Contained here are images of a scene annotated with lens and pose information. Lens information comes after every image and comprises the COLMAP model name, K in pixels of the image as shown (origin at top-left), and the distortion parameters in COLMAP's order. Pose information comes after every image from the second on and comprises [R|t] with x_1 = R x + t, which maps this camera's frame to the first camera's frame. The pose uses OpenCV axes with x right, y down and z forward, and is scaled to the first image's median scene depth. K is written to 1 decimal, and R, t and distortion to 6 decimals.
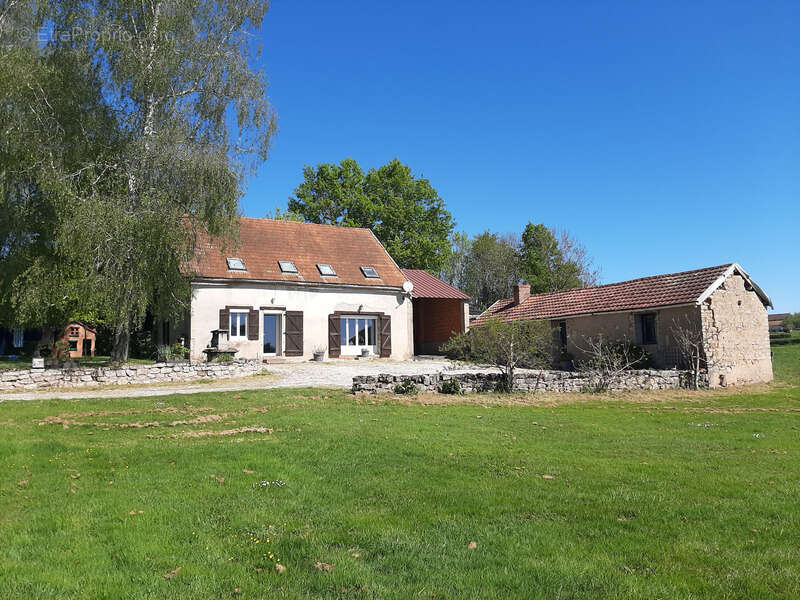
lens RADIAL K [[613.6, 0, 394.9], [0, 613.6, 296.2], [0, 0, 1]] dist [0.071914, -0.153810]
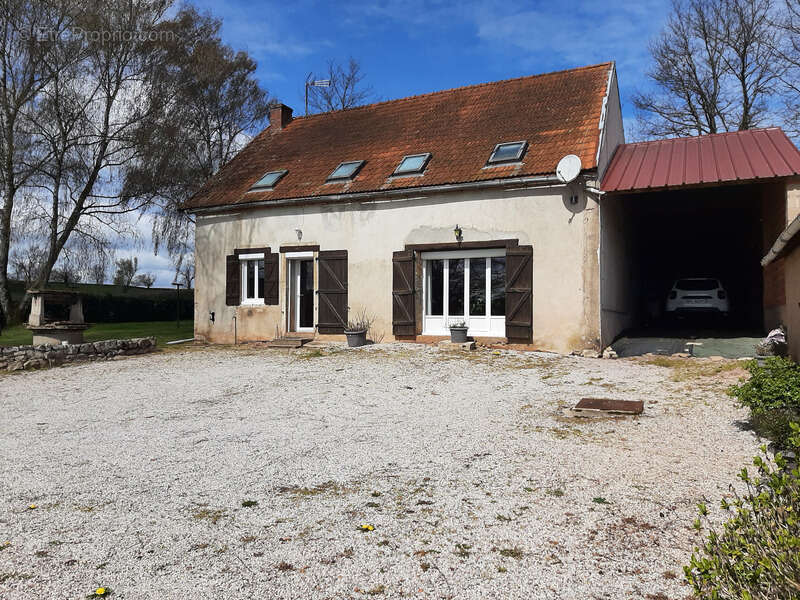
lens RADIAL K [[613.6, 0, 394.9], [0, 613.6, 296.2], [0, 0, 1]] dist [0.071914, -0.153810]
pose [[0.572357, -0.007808, -0.819968, 0.308453], [0.069254, 0.996842, 0.038848, 0.047239], [0.817075, -0.079021, 0.571090, 0.744003]]
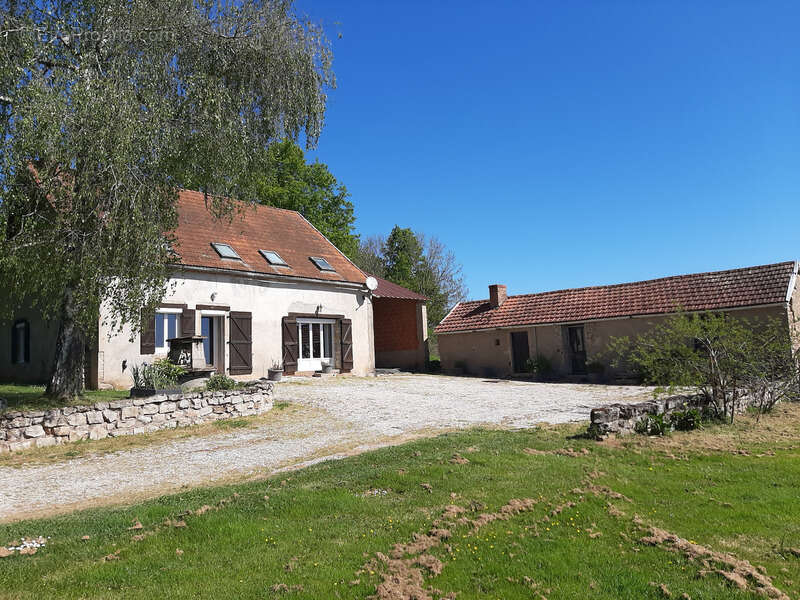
lens RADIAL K [[613.6, 0, 394.9], [0, 613.6, 296.2], [0, 0, 1]] dist [0.071914, -0.153810]
pose [[0.945836, 0.016536, 0.324224, -0.229696], [-0.011016, 0.999762, -0.018853, 0.017635], [-0.324459, 0.014260, 0.945792, 0.257589]]
